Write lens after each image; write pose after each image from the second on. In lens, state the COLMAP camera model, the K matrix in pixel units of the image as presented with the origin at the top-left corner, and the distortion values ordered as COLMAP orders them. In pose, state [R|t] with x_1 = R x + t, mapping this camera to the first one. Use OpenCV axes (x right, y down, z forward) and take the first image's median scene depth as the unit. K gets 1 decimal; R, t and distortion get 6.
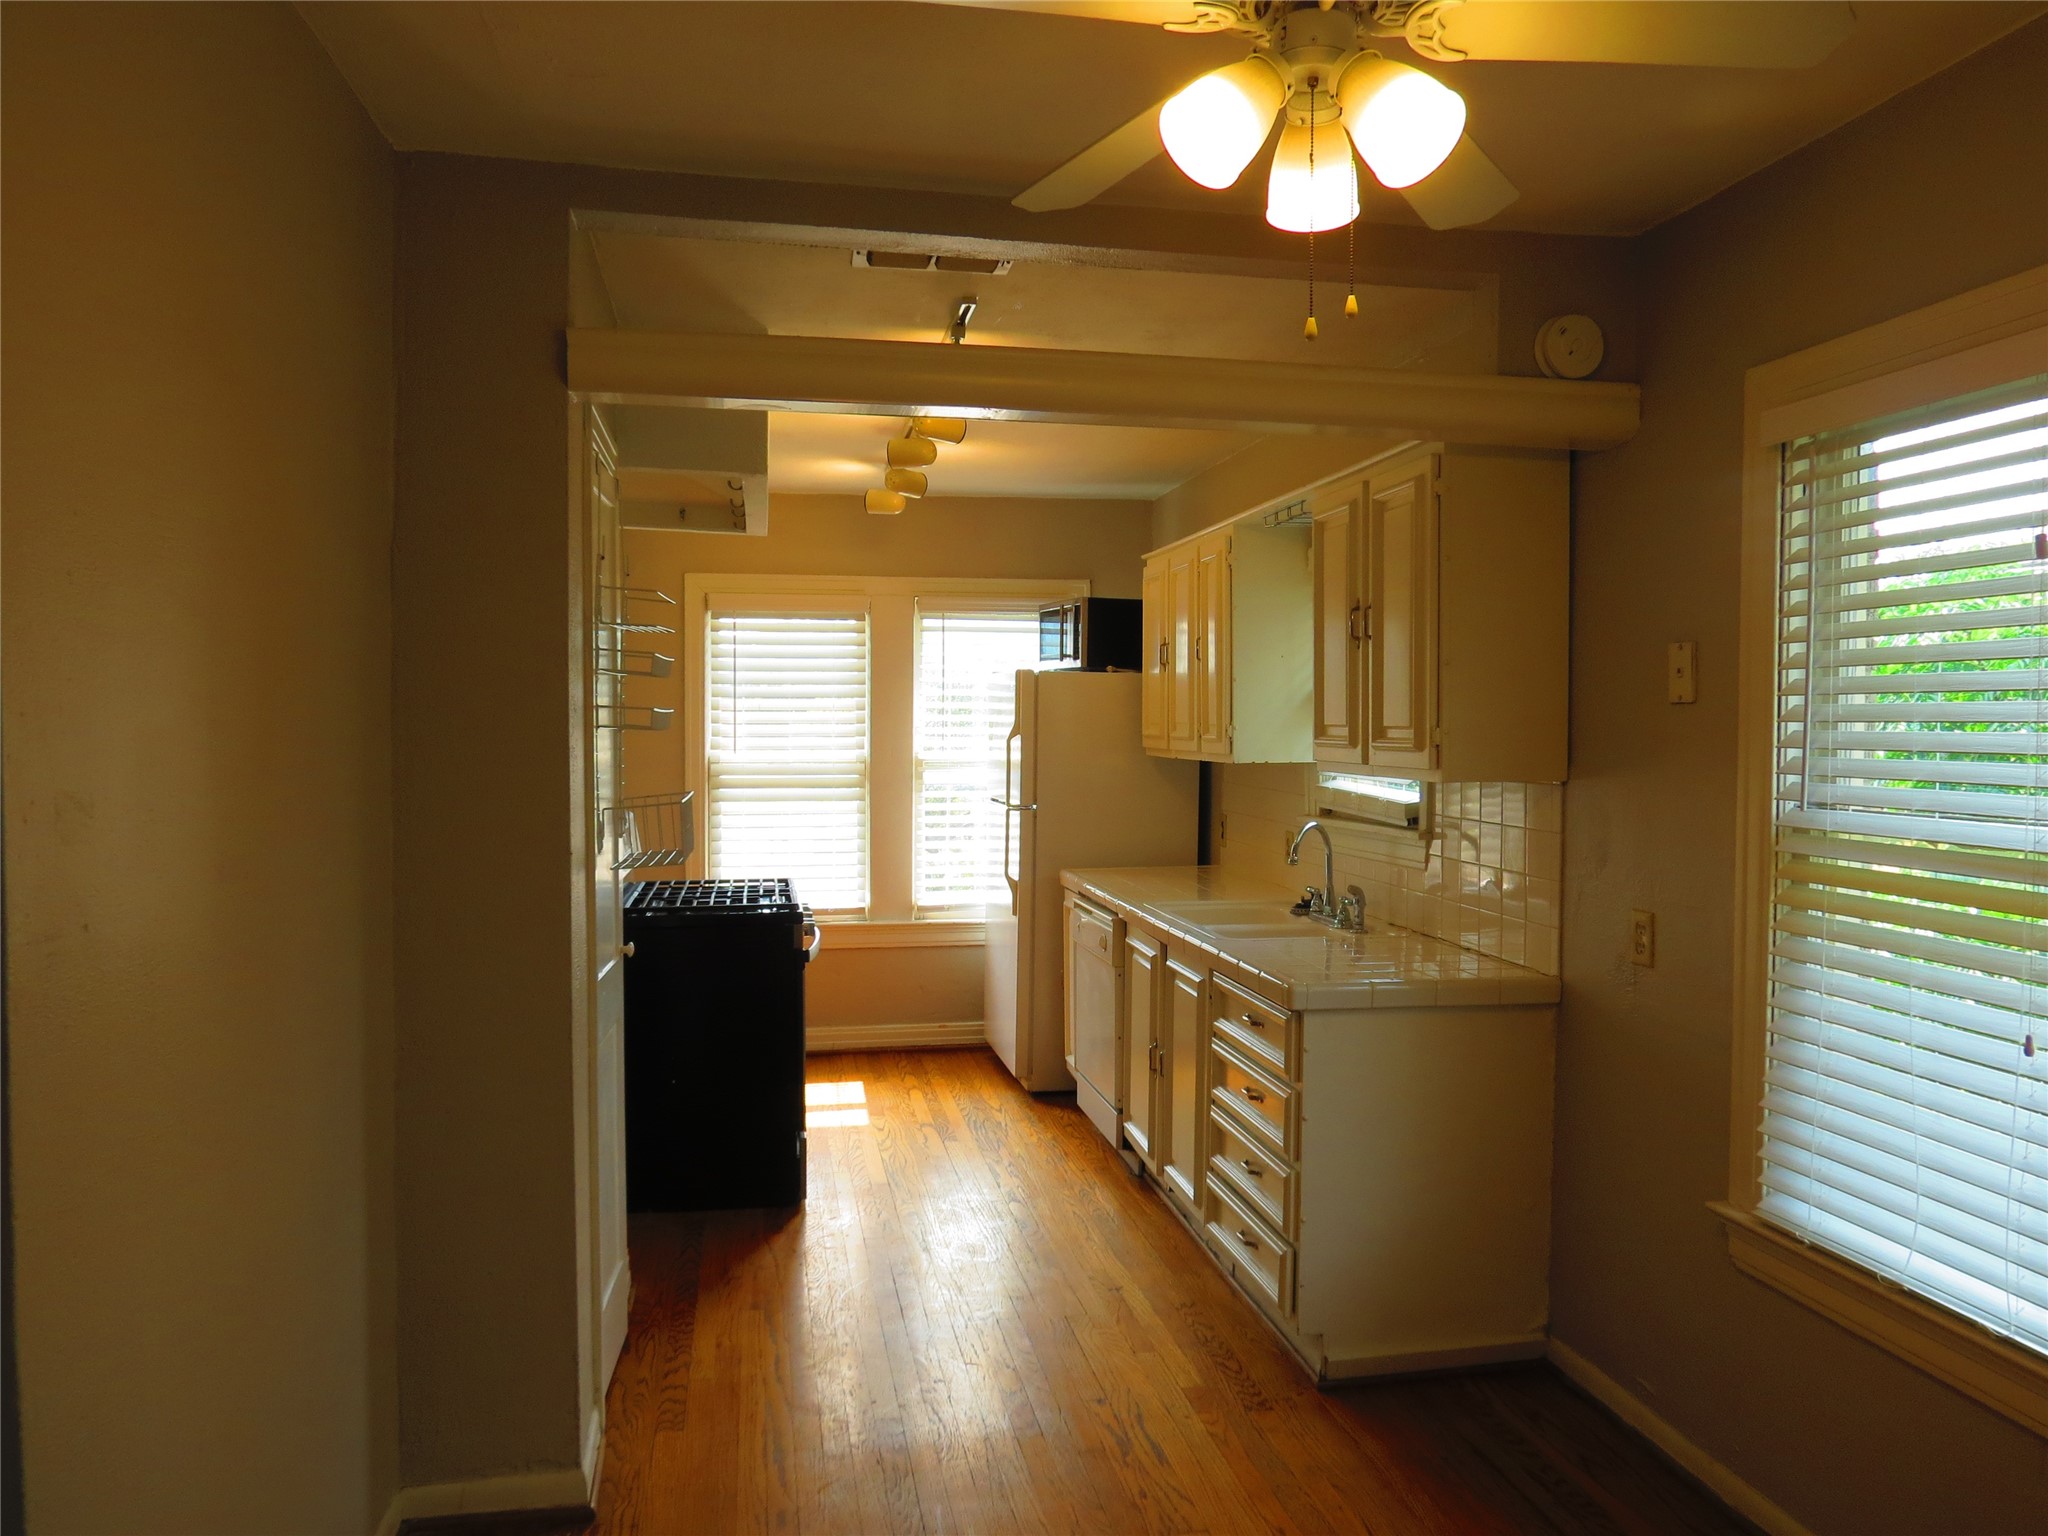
lens RADIAL K [[1480.5, 0, 1032.2], [0, 1480.5, 759.9], [0, 0, 1]] dist [0.000149, -0.000489]
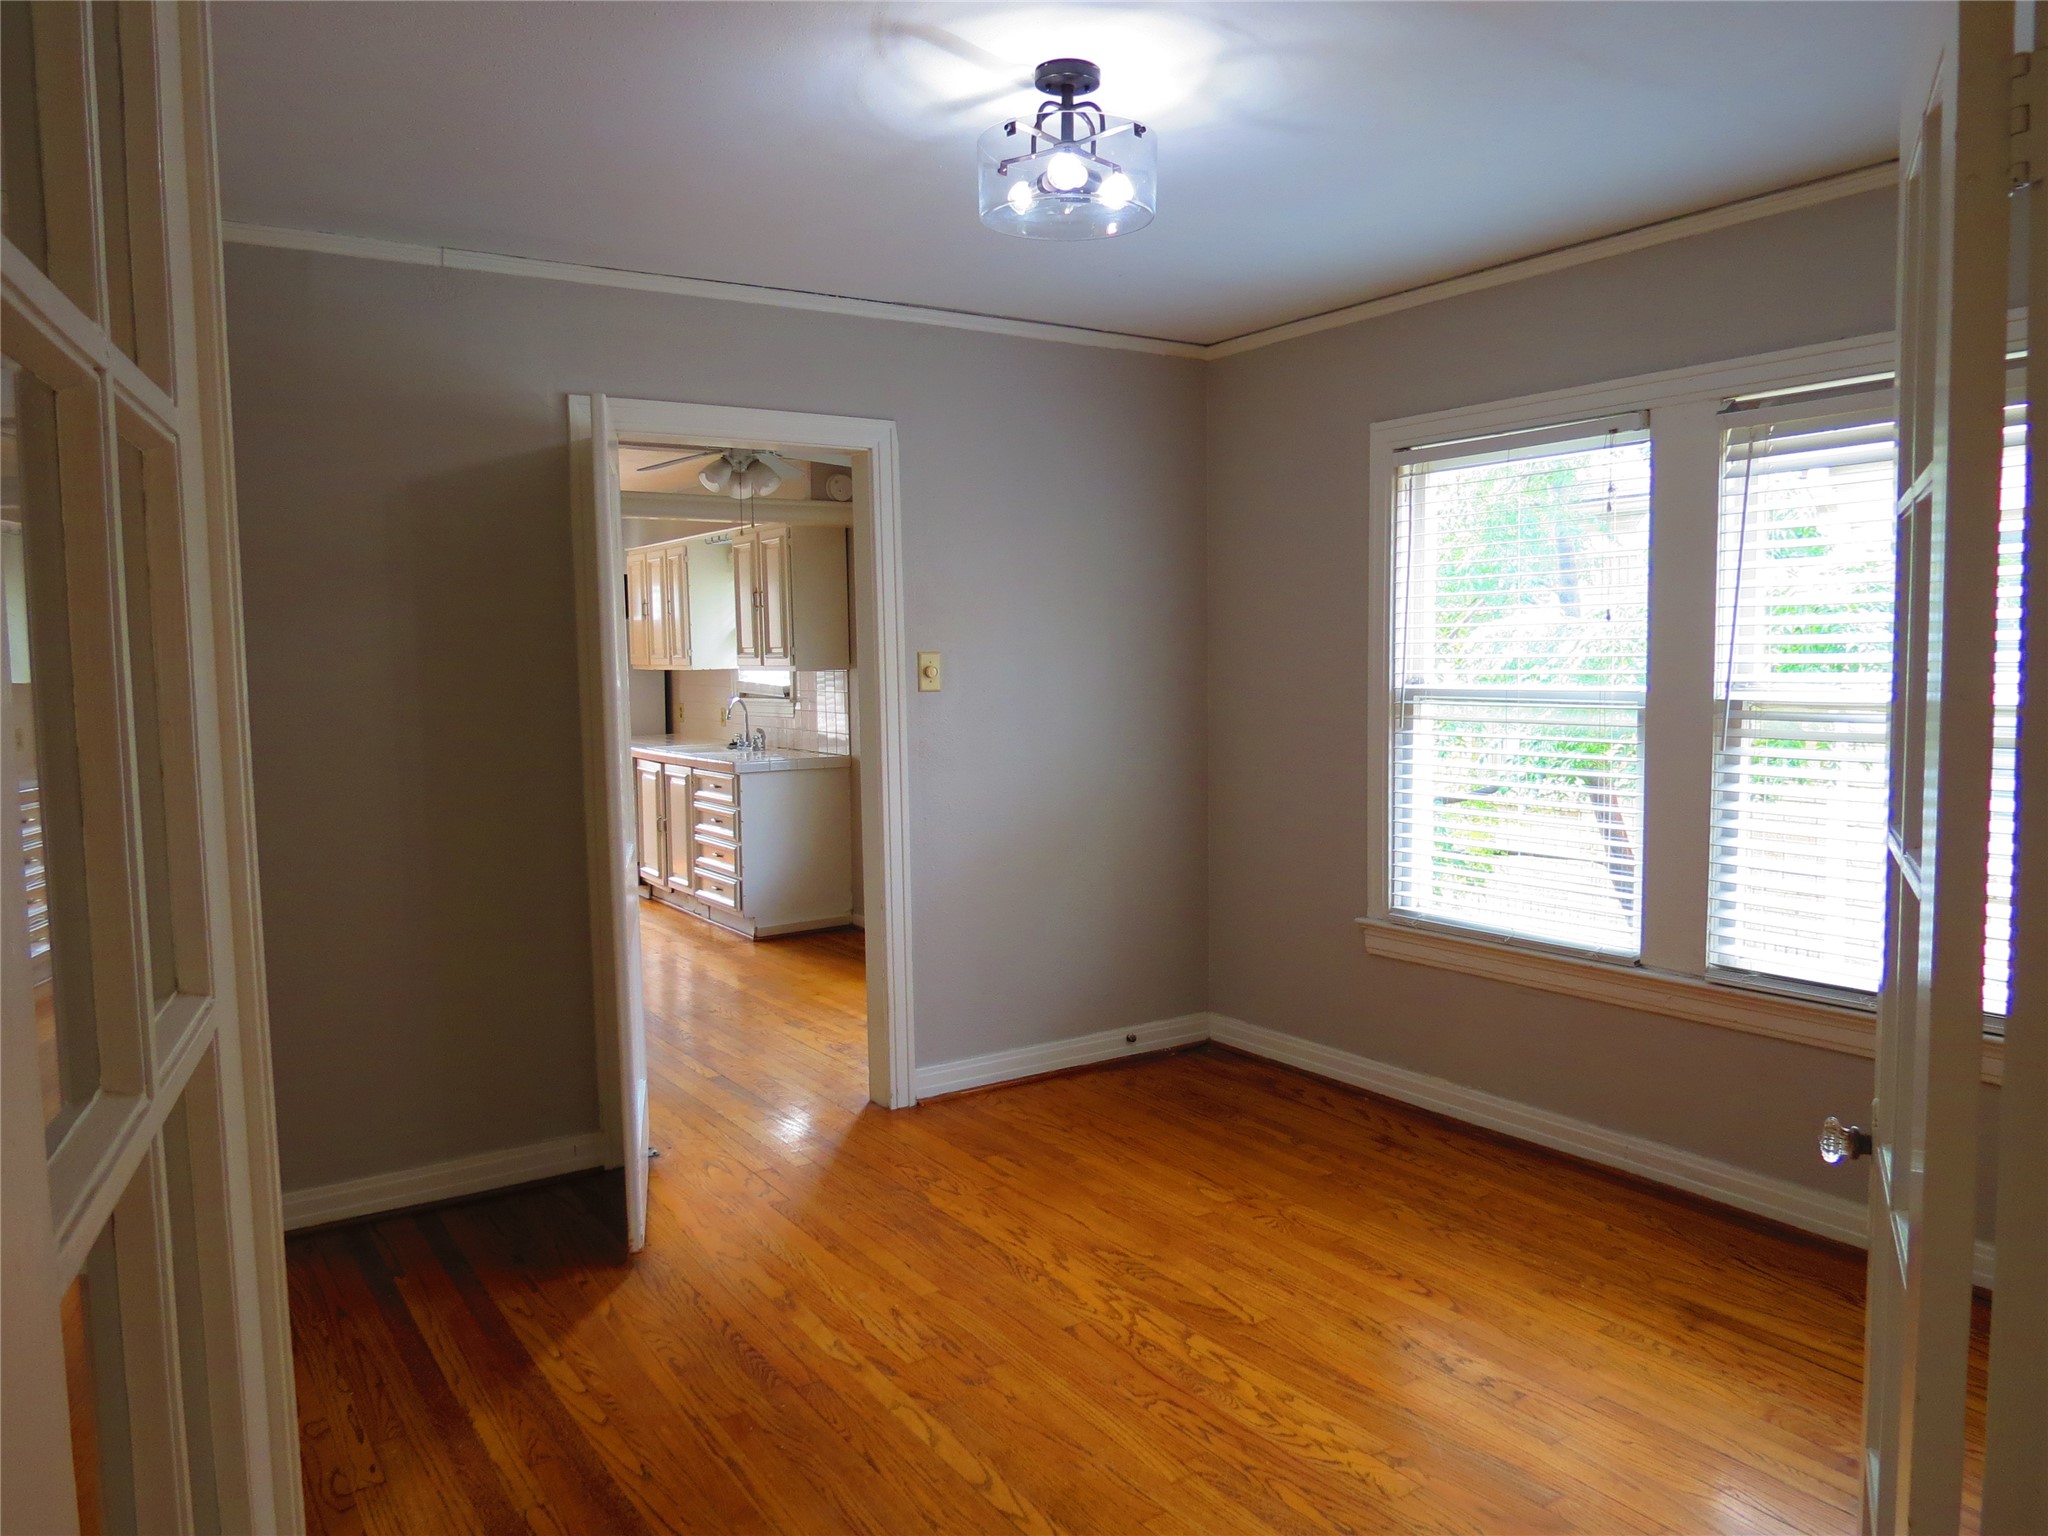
lens RADIAL K [[1480.5, 0, 1025.4], [0, 1480.5, 778.3], [0, 0, 1]] dist [0.000149, -0.000489]
pose [[0.922043, -0.052567, 0.383501, -0.178250], [0.028123, 0.997215, 0.069074, 0.019774], [-0.386064, -0.052904, 0.920954, -0.790114]]
